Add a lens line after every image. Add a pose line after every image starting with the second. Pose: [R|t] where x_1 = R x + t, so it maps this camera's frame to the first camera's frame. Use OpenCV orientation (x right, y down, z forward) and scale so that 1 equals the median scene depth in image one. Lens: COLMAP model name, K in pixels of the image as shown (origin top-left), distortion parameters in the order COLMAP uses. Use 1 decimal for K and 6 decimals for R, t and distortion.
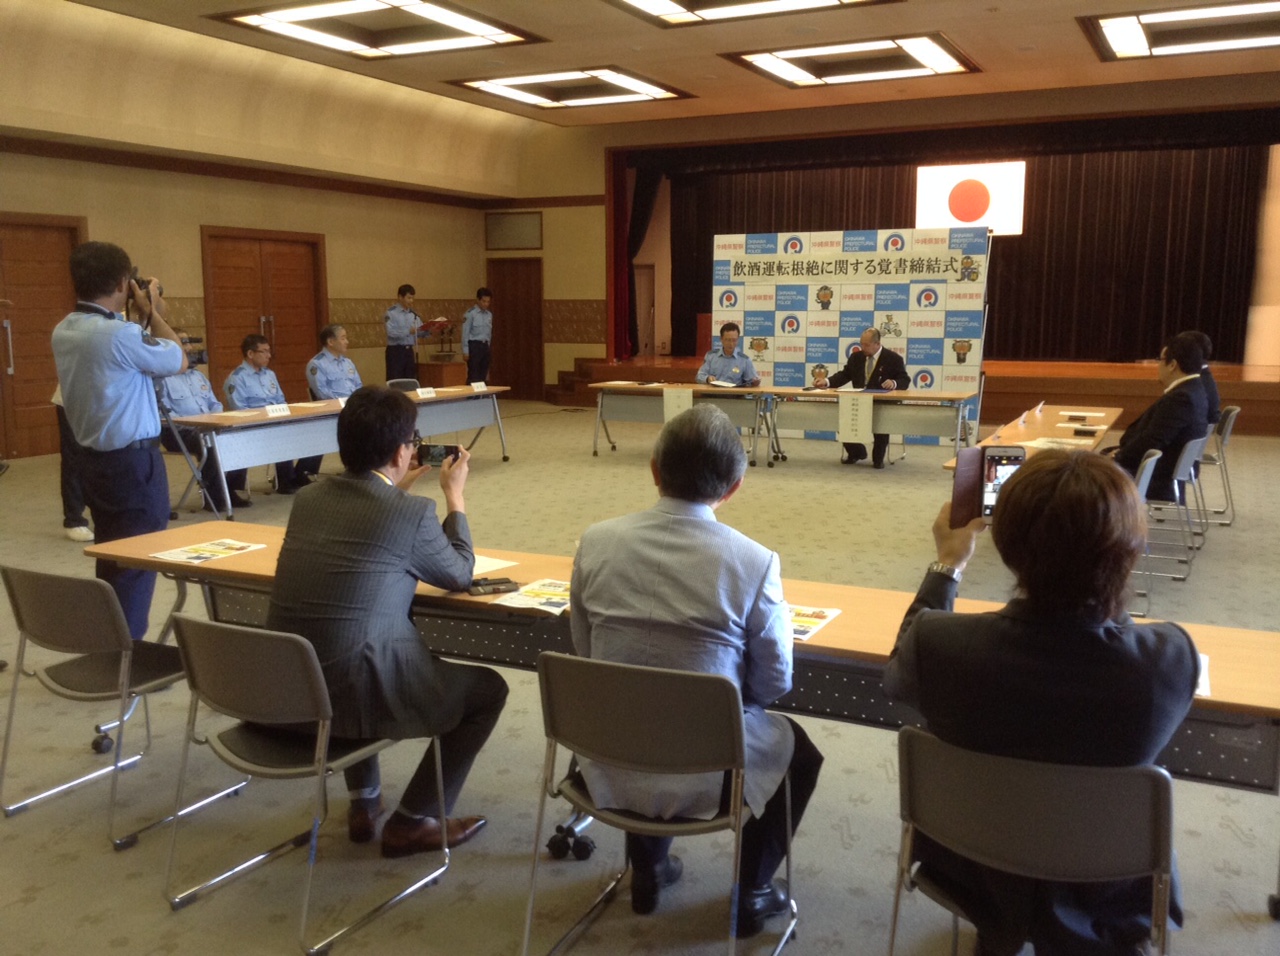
lens RADIAL K [[1213.8, 0, 639.6], [0, 1213.8, 479.9], [0, 0, 1]] dist [-0.019550, 0.000000]
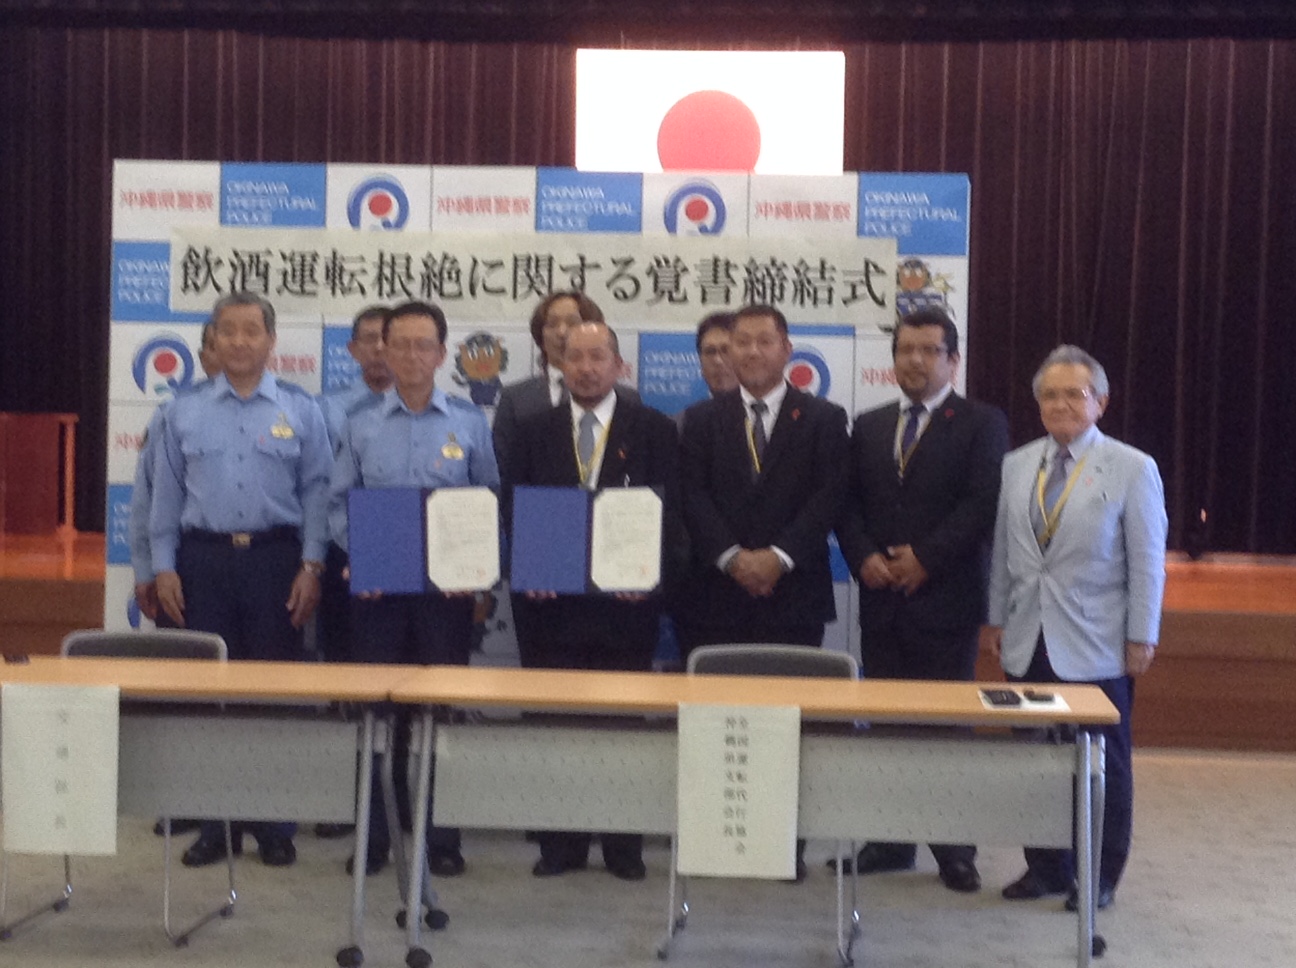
lens RADIAL K [[2220.8, 0, 648.2], [0, 2220.8, 484.3], [0, 0, 1]] dist [0.027814, 0.000000]
pose [[0.916321, 0.010282, 0.400312, -0.041514], [0.032763, 0.994394, -0.100537, -0.058838], [-0.399101, 0.105240, 0.910847, 0.444582]]
